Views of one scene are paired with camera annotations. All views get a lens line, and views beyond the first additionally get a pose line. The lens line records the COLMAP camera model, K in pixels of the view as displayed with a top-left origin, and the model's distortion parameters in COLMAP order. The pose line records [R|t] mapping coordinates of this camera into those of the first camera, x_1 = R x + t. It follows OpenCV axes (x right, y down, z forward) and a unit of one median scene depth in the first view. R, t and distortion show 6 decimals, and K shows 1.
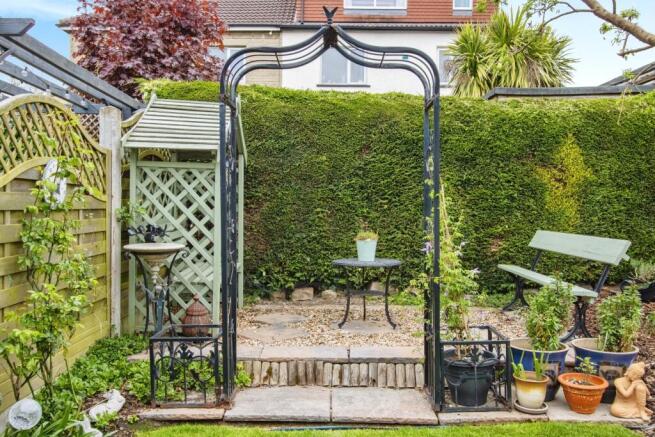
lens RADIAL K [[571.5, 0, 327.5], [0, 571.5, 218.5], [0, 0, 1]] dist [0.006613, 0.010259]
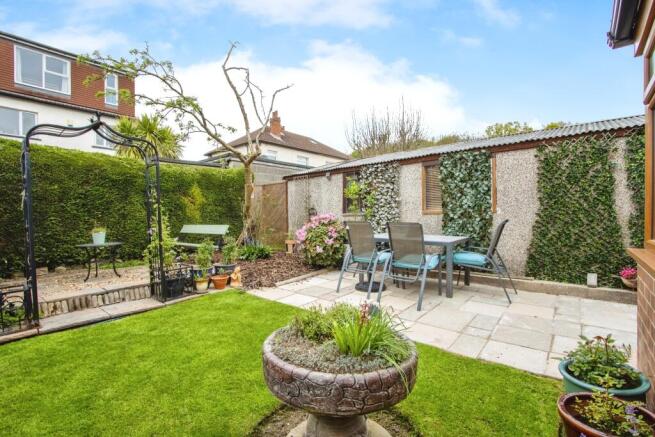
lens RADIAL K [[311.3, 0, 327.5], [0, 311.3, 218.5], [0, 0, 1]] dist [-0.001266, -0.000320]
pose [[0.629085, -0.025962, 0.776903, -0.307142], [0.047817, 0.998842, -0.005340, 0.040855], [-0.775865, 0.040508, 0.629598, -0.257139]]
